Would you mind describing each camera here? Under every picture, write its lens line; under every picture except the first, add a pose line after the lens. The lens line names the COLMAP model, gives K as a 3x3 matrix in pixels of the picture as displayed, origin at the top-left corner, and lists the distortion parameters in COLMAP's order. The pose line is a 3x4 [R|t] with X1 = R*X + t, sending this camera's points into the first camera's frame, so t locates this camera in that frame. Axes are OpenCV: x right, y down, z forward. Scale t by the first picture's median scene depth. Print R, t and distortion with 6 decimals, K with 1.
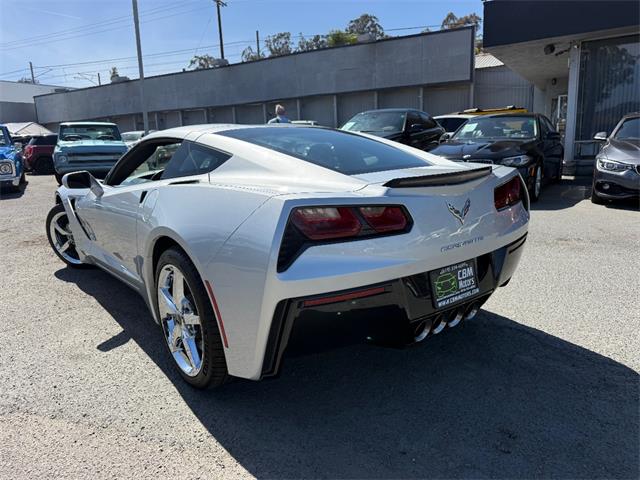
lens RADIAL K [[471.6, 0, 320.0], [0, 471.6, 240.0], [0, 0, 1]] dist [0.001144, -0.006618]
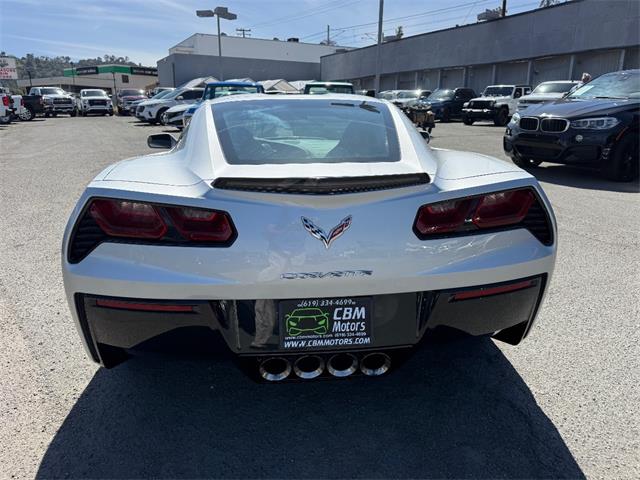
lens RADIAL K [[471.6, 0, 320.0], [0, 471.6, 240.0], [0, 0, 1]] dist [0.001144, -0.006618]
pose [[0.835133, 0.182342, -0.518945, 0.528596], [-0.138936, 0.982790, 0.121736, -0.105839], [0.532212, -0.029566, 0.846095, 0.294820]]
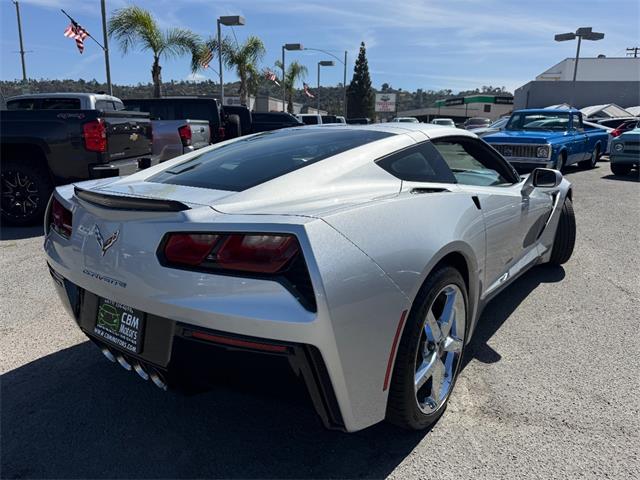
lens RADIAL K [[471.6, 0, 320.0], [0, 471.6, 240.0], [0, 0, 1]] dist [0.001144, -0.006618]
pose [[0.238855, 0.249571, -0.938436, 0.930906], [-0.212008, 0.956497, 0.200413, -0.245599], [0.947629, 0.151086, 0.281375, 0.887027]]
